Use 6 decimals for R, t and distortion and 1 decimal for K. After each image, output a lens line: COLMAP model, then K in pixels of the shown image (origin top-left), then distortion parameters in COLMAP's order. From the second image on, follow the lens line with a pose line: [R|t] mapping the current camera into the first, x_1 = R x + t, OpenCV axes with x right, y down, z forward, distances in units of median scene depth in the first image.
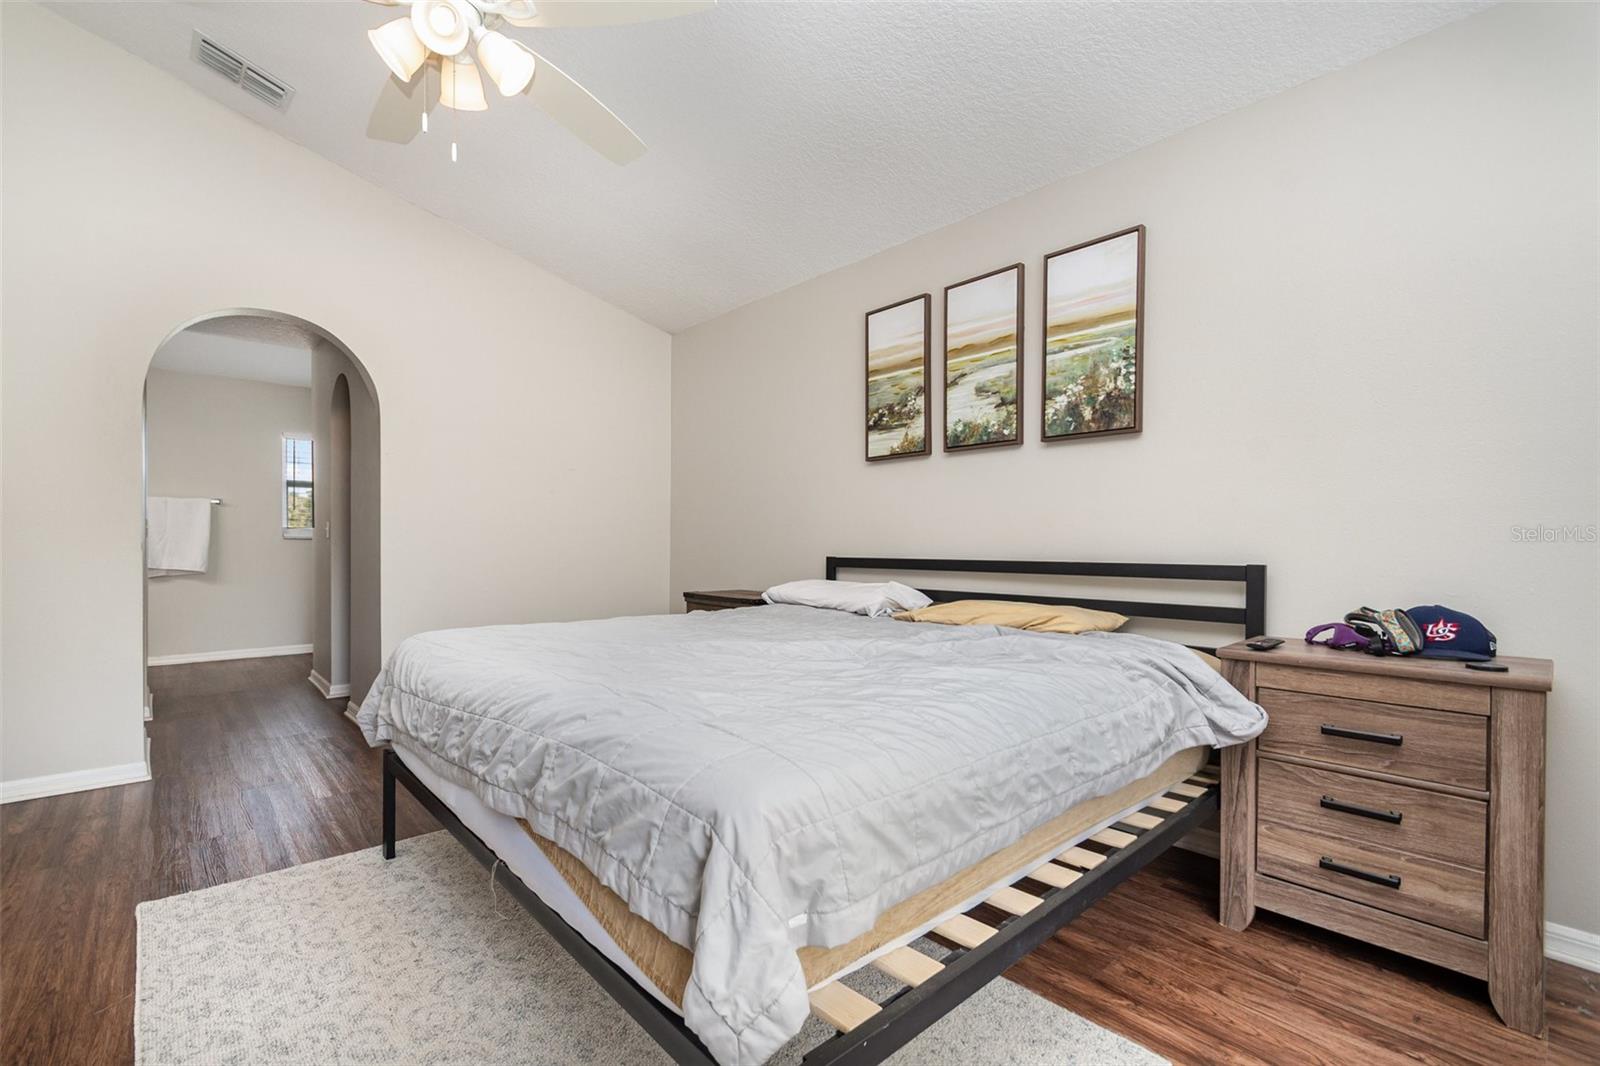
lens RADIAL K [[707.7, 0, 795.5], [0, 707.7, 547.2], [0, 0, 1]] dist [-0.003511, -0.002418]
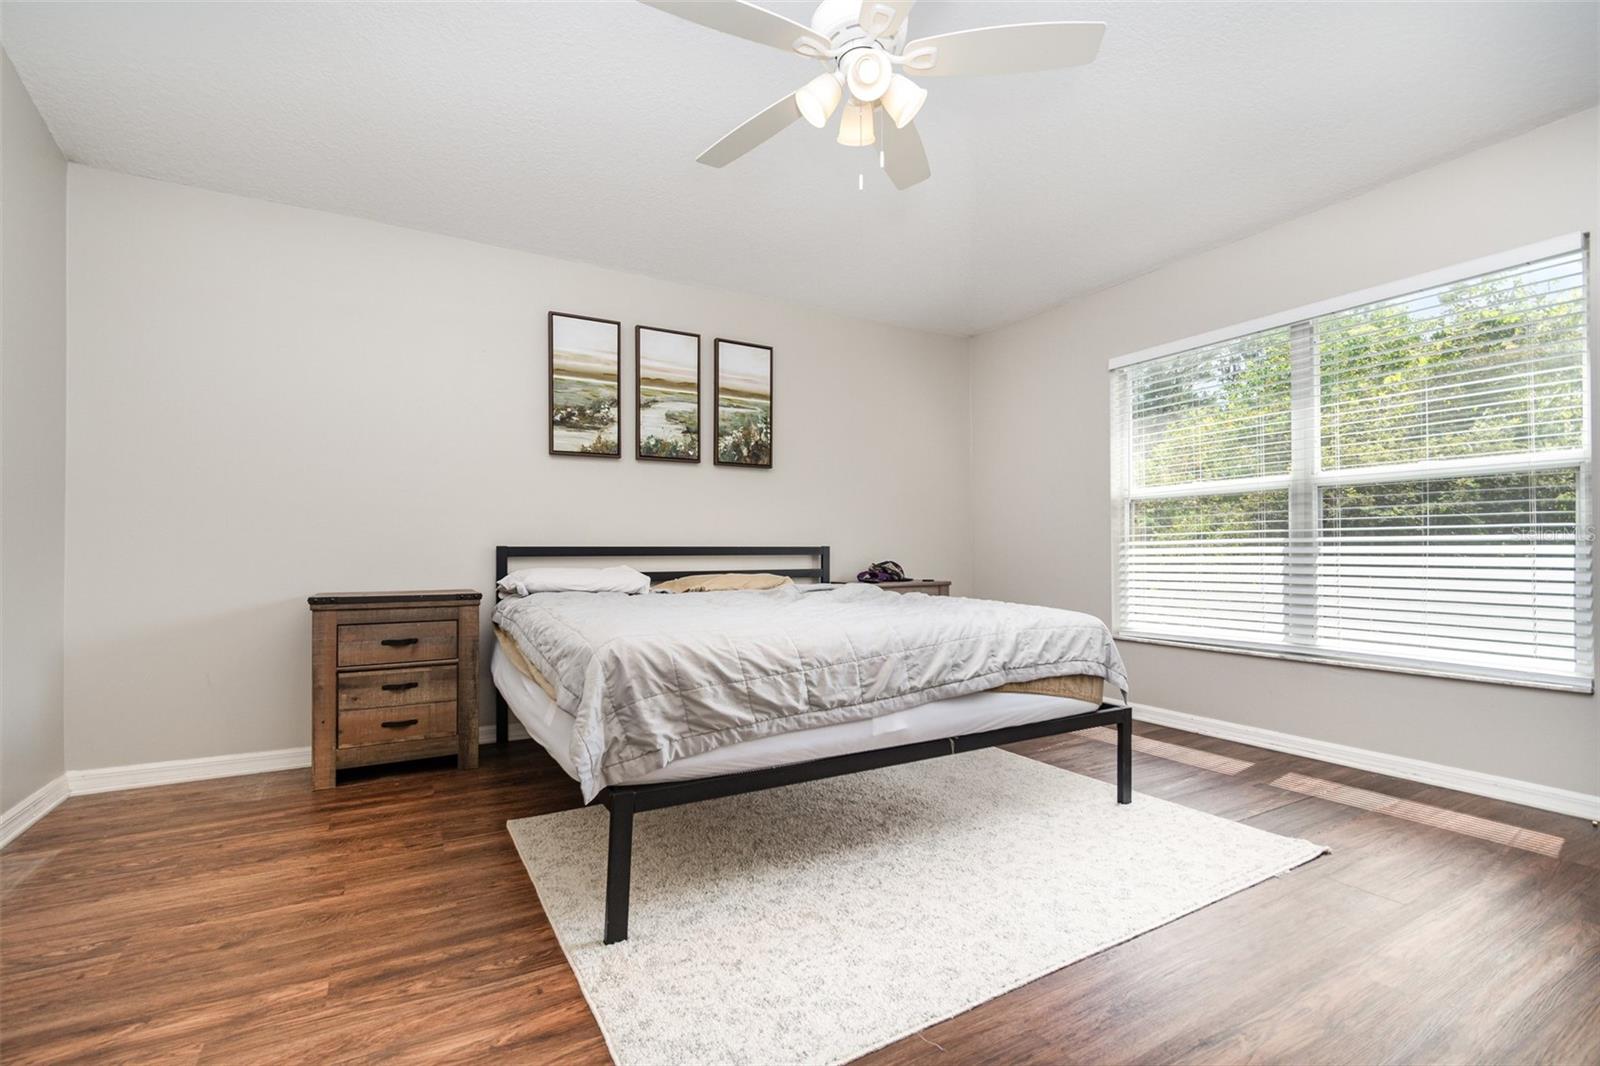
lens RADIAL K [[707.7, 0, 790.5], [0, 707.7, 537.2], [0, 0, 1]] dist [-0.003511, -0.002418]
pose [[0.216014, 0.012940, 0.976305, -0.953786], [0.005225, 0.999883, -0.014409, 0.020482], [-0.976376, 0.008214, 0.215921, 0.494466]]
